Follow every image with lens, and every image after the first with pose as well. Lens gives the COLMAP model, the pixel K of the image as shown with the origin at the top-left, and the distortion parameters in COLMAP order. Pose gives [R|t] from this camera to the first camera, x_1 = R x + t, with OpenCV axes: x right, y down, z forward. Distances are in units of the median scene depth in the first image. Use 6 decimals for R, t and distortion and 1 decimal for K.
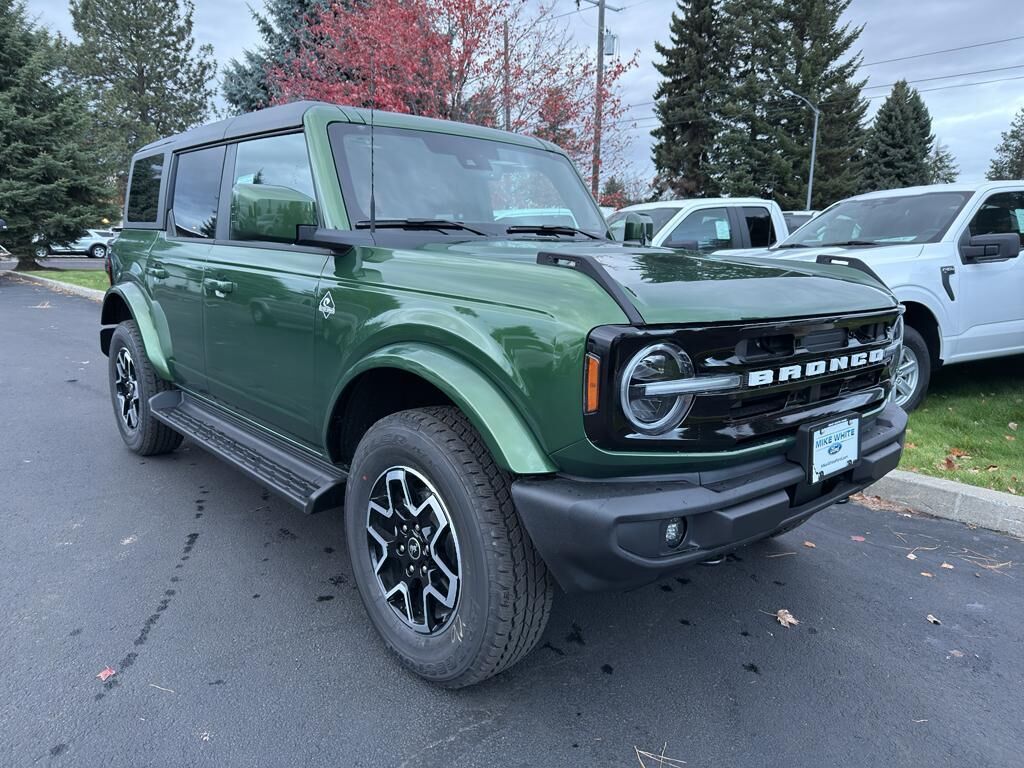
lens RADIAL K [[741.1, 0, 512.0], [0, 741.1, 384.0], [0, 0, 1]] dist [0.006769, -0.007652]
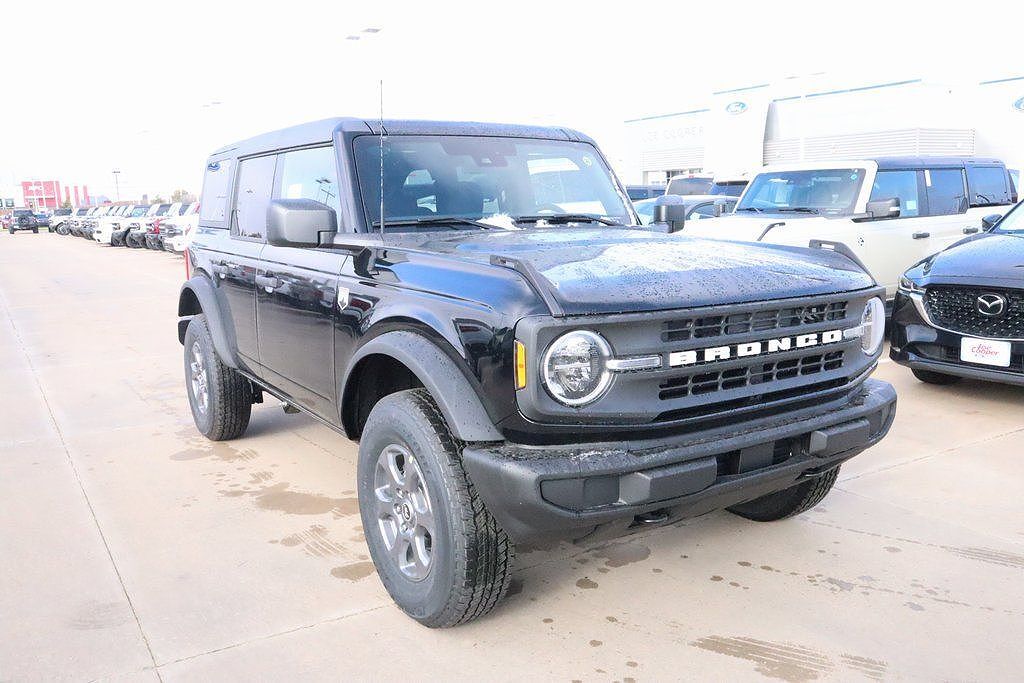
lens RADIAL K [[871.8, 0, 512.0], [0, 871.8, 341.5], [0, 0, 1]] dist [-0.181232, -0.000028]
pose [[0.989405, -0.014983, -0.144407, 0.261303], [0.009834, 0.999292, -0.036303, 0.011505], [0.144849, 0.034498, 0.988852, -0.362969]]
